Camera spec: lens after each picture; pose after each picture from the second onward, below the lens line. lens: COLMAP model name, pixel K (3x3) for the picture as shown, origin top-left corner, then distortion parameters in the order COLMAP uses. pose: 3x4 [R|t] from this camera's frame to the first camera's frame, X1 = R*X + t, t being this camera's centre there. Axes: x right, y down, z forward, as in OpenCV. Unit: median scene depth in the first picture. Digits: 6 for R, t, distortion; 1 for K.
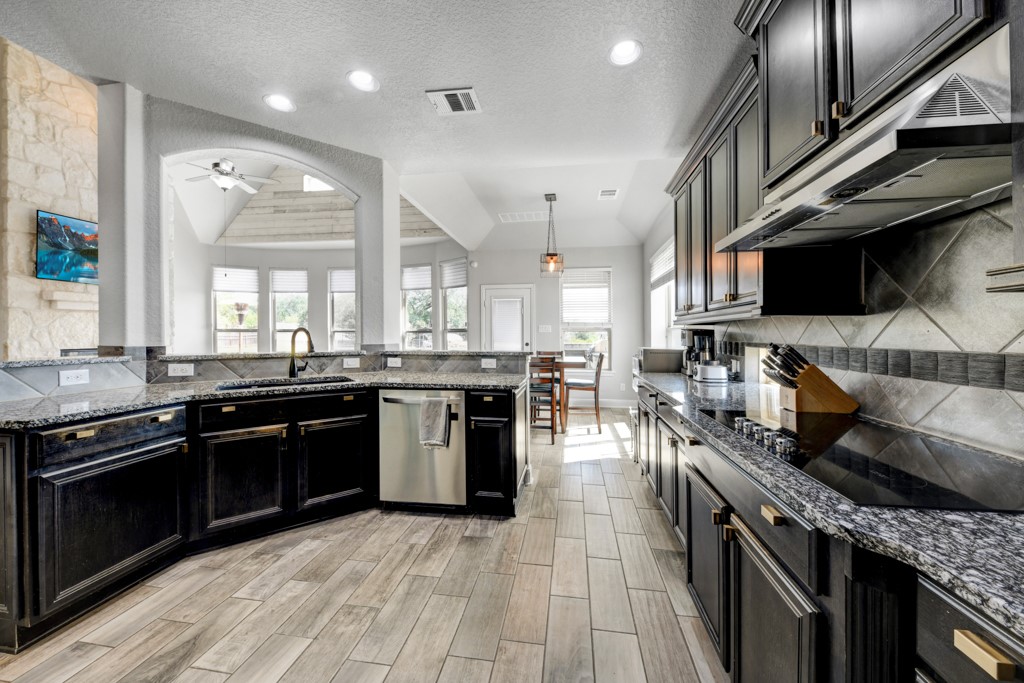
lens RADIAL K [[367.9, 0, 520.9], [0, 367.9, 334.4], [0, 0, 1]] dist [0.001424, -0.001375]
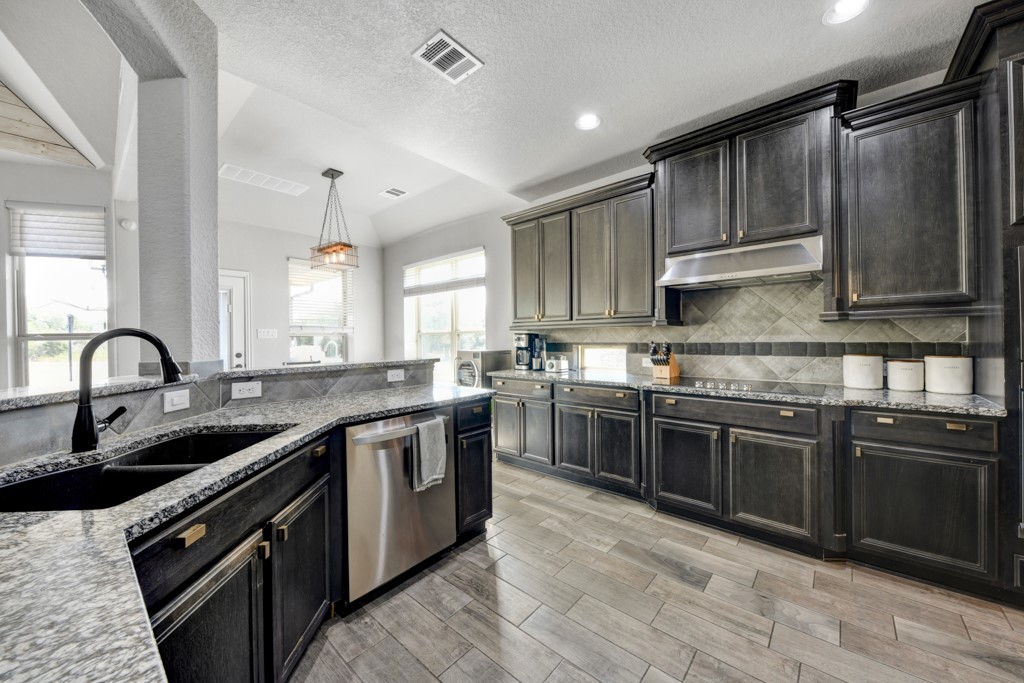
lens RADIAL K [[367.9, 0, 522.3], [0, 367.9, 334.6], [0, 0, 1]] dist [0.001424, -0.001375]
pose [[0.538311, -0.000719, 0.842746, -0.419495], [0.013376, 0.999881, -0.007691, -0.000820], [-0.842640, 0.015413, 0.538256, 0.222015]]
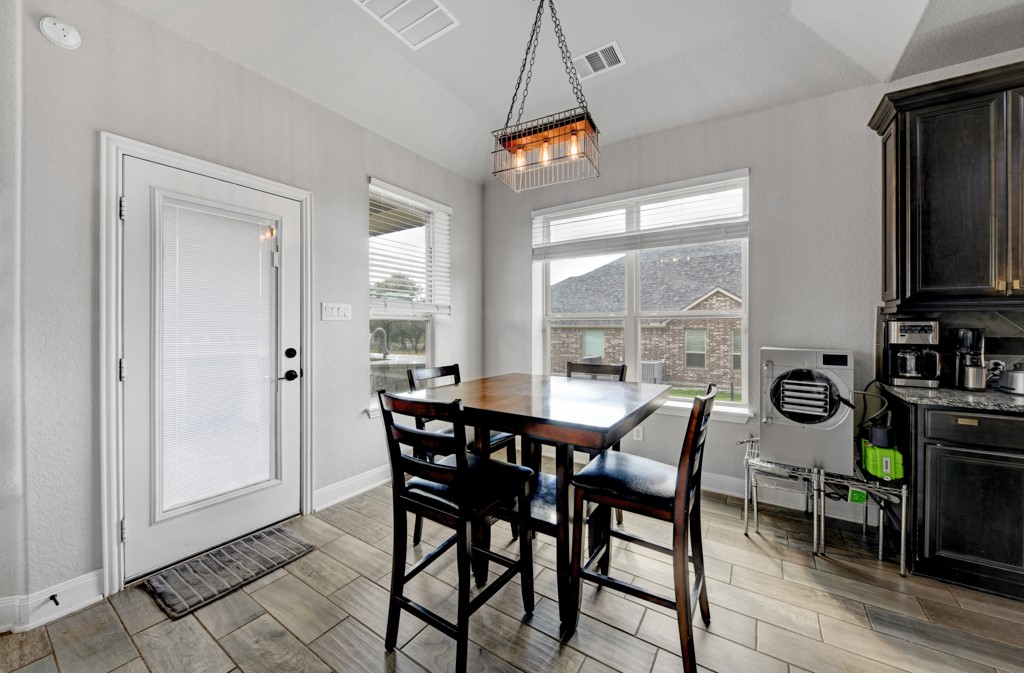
lens RADIAL K [[367.9, 0, 521.0], [0, 367.9, 322.3], [0, 0, 1]] dist [0.001424, -0.001375]
pose [[0.431749, 0.012283, 0.901910, -0.308772], [-0.001863, 0.999917, -0.012725, 0.001432], [-0.901992, 0.003814, 0.431736, 0.930480]]
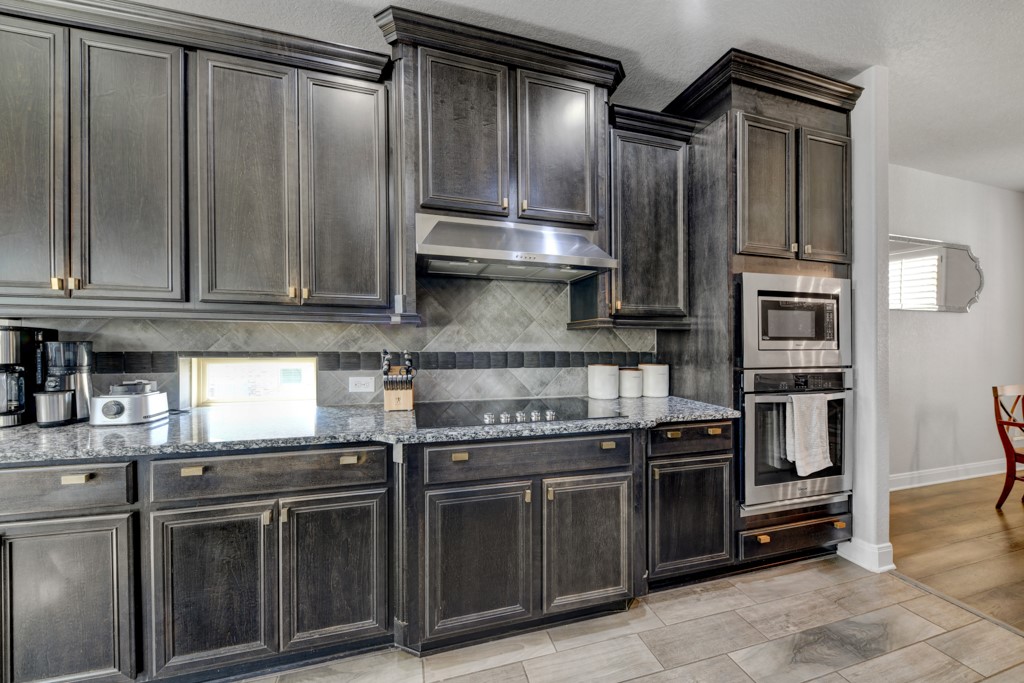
lens RADIAL K [[367.9, 0, 520.9], [0, 367.9, 348.4], [0, 0, 1]] dist [0.001424, -0.001375]
pose [[-0.409253, -0.015224, 0.912294, -0.149935], [-0.006222, 0.999884, 0.013894, 0.001431], [-0.912400, 0.000010, -0.409300, 0.407584]]
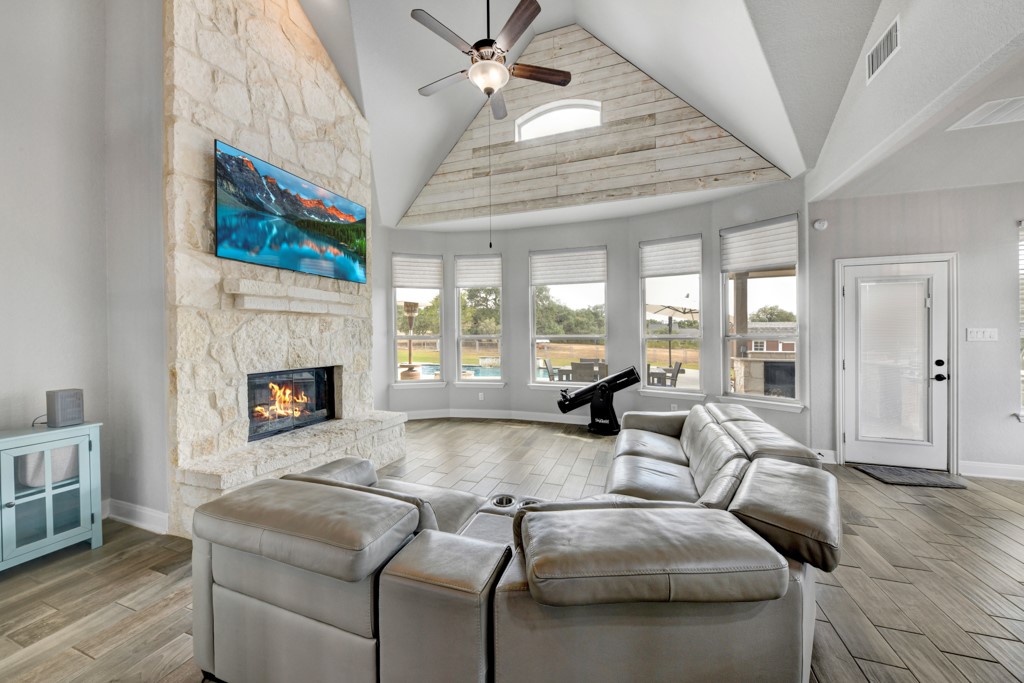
lens RADIAL K [[342.7, 0, 514.8], [0, 342.7, 337.5], [0, 0, 1]] dist [-0.002233, -0.001123]
pose [[0.981897, -0.002409, -0.189398, -0.744084], [0.003993, 0.999960, 0.007979, -0.025384], [0.189371, -0.008591, 0.981868, 0.551615]]
